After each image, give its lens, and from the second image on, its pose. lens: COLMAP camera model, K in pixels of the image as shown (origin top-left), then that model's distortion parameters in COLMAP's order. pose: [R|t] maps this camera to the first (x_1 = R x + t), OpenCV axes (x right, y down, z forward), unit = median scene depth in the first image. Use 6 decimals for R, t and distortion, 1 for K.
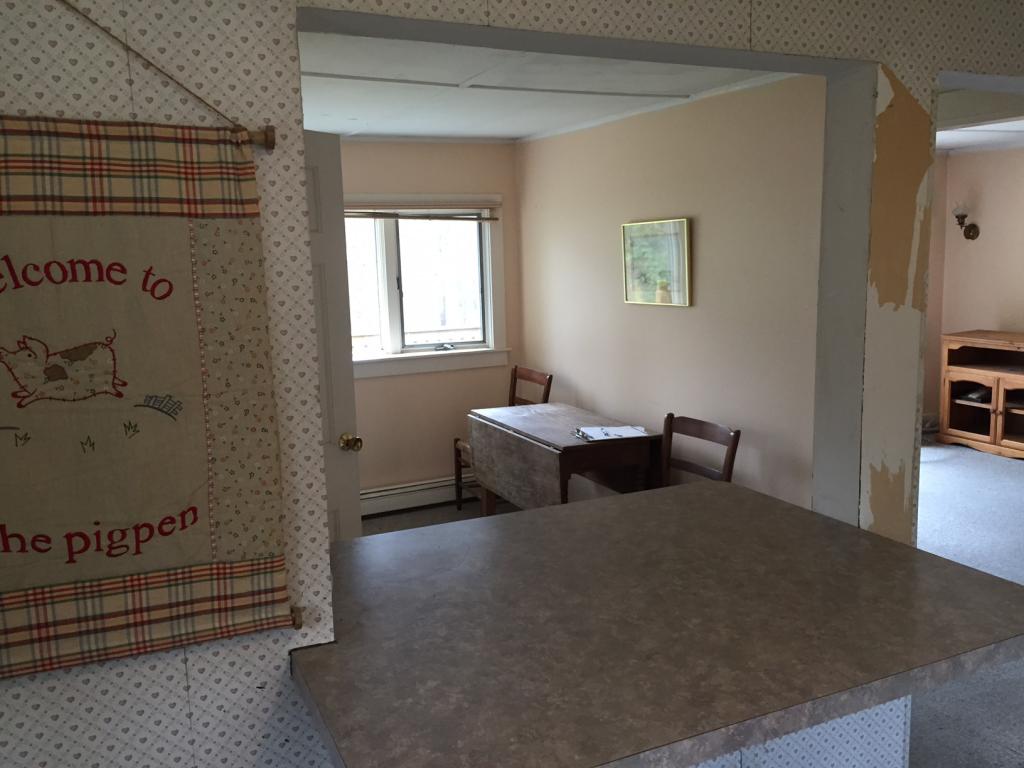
lens RADIAL K [[879.1, 0, 510.1], [0, 879.1, 386.0], [0, 0, 1]] dist [0.015427, 0.006455]
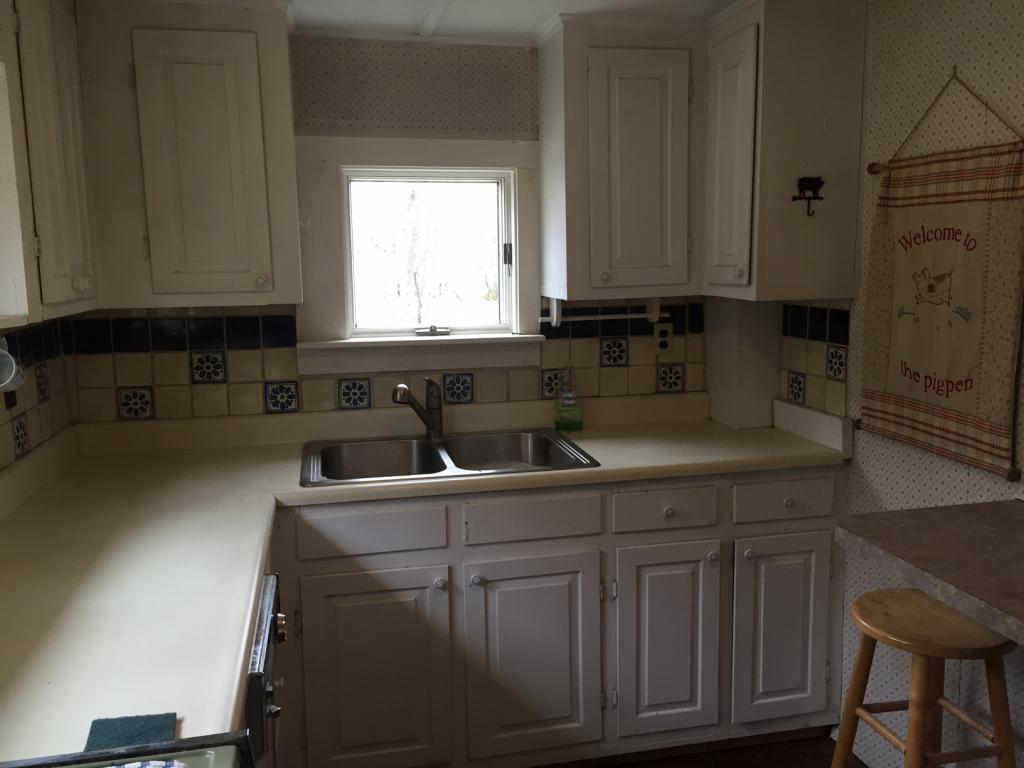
lens RADIAL K [[879.1, 0, 514.5], [0, 879.1, 389.7], [0, 0, 1]] dist [0.015427, 0.006455]
pose [[-0.220954, 0.177774, -0.958945, 1.478031], [-0.124600, 0.970044, 0.208542, -0.083832], [0.967292, 0.165563, -0.192185, 0.518684]]
